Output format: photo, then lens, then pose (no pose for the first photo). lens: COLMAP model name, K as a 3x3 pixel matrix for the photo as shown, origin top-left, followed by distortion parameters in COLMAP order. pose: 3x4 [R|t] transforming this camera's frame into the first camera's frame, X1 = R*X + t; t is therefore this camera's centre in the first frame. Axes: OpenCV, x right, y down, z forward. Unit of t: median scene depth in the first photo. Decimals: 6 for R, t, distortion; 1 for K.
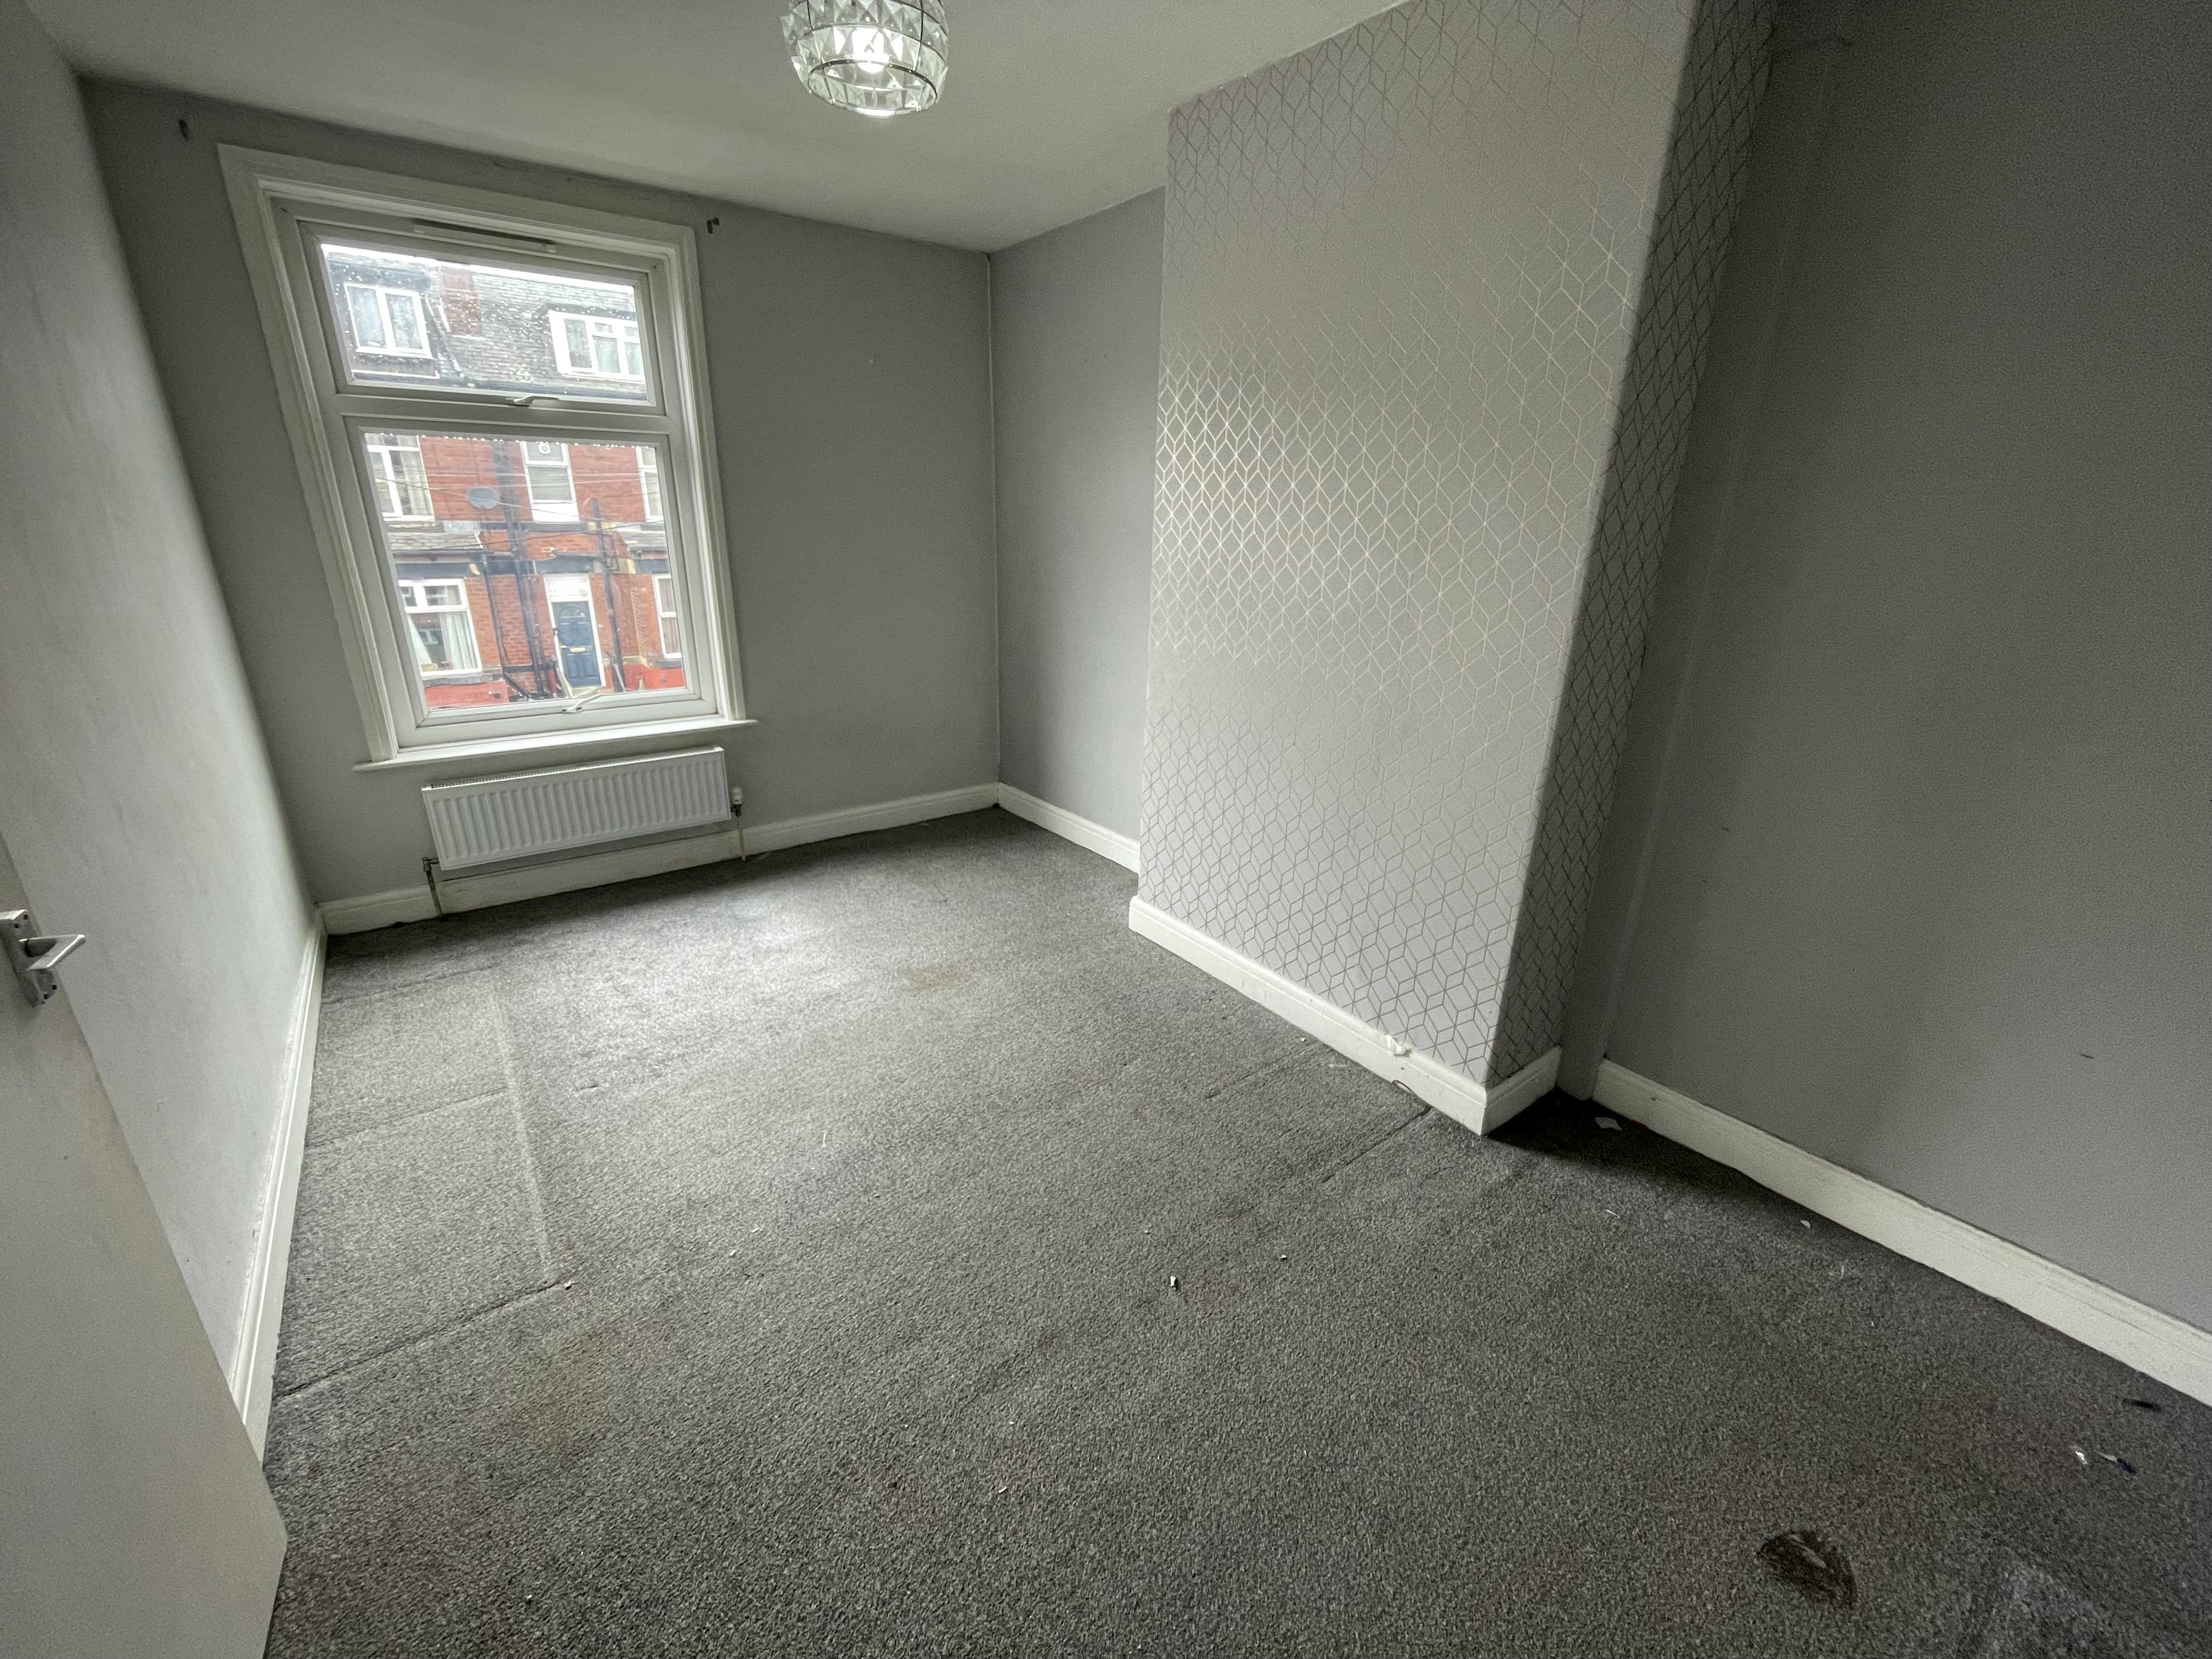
lens RADIAL K [[908.1, 0, 1104.5], [0, 908.1, 827.7], [0, 0, 1]] dist [-0.003628, 0.000993]
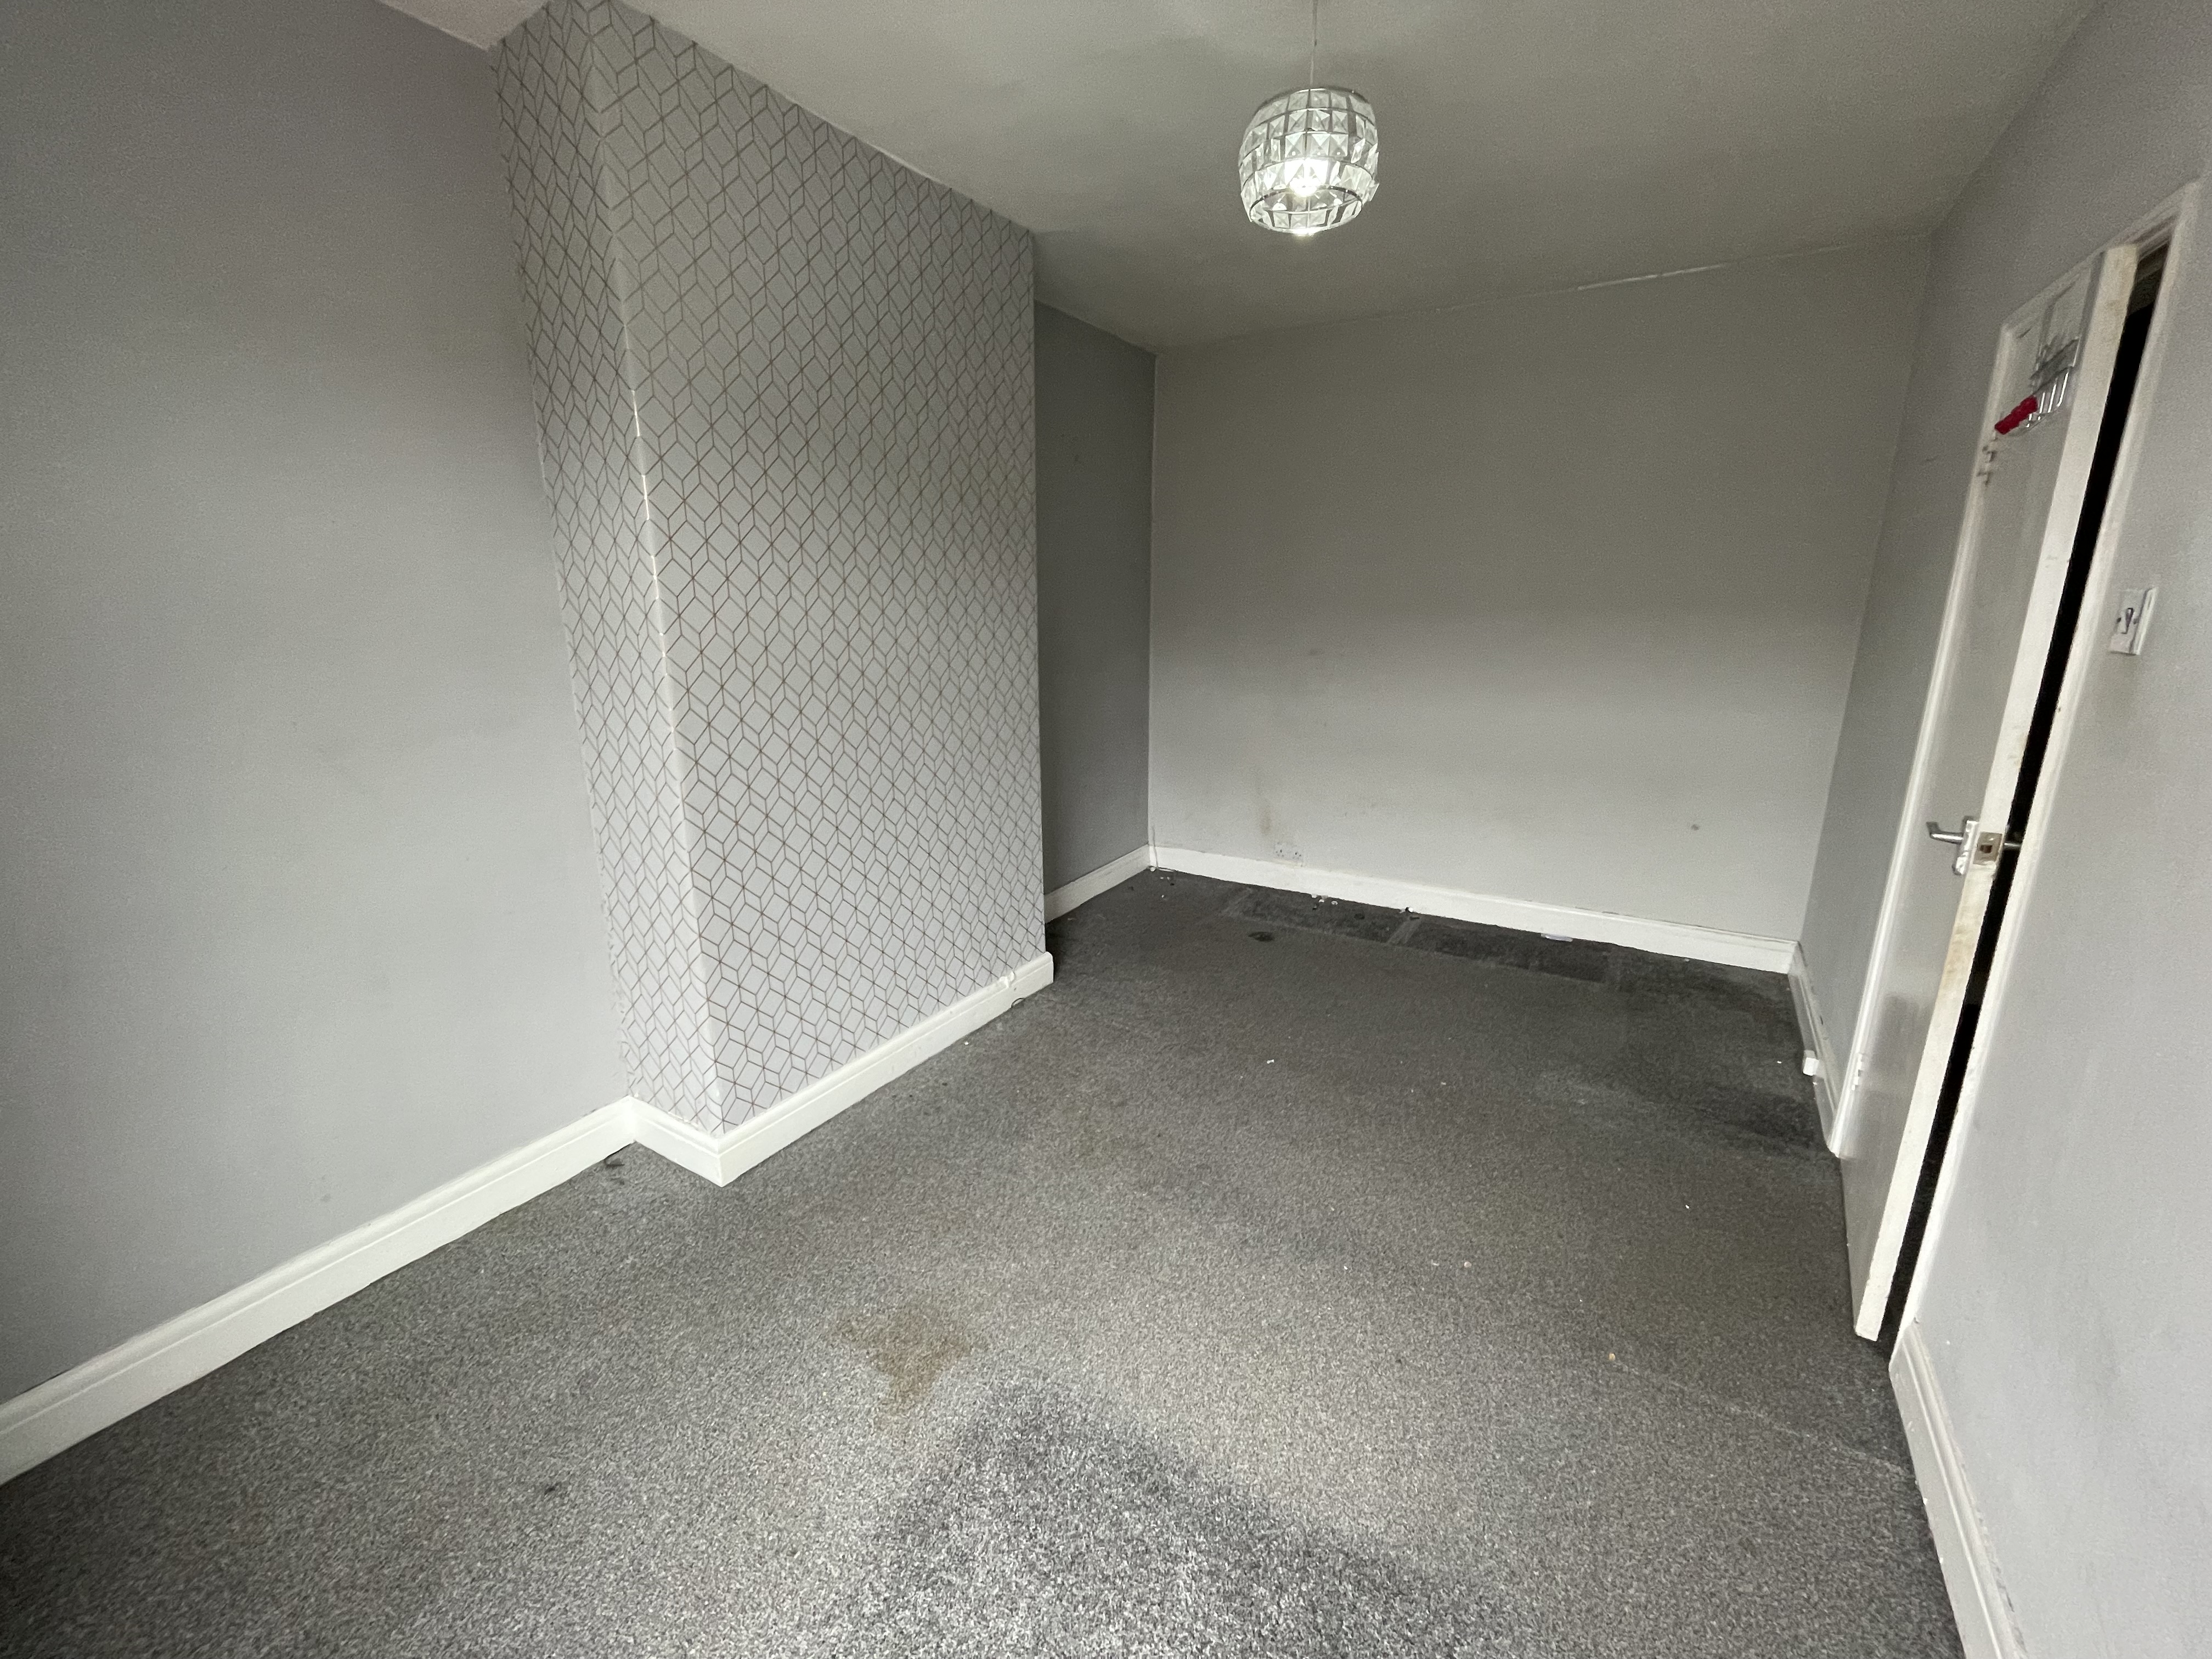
lens RADIAL K [[908.1, 0, 1104.9], [0, 908.1, 824.1], [0, 0, 1]] dist [-0.003628, 0.000993]
pose [[-0.371877, -0.246791, 0.894875, -0.774001], [0.304385, 0.878296, 0.368709, -0.361077], [-0.876959, 0.409501, -0.251499, 1.024203]]
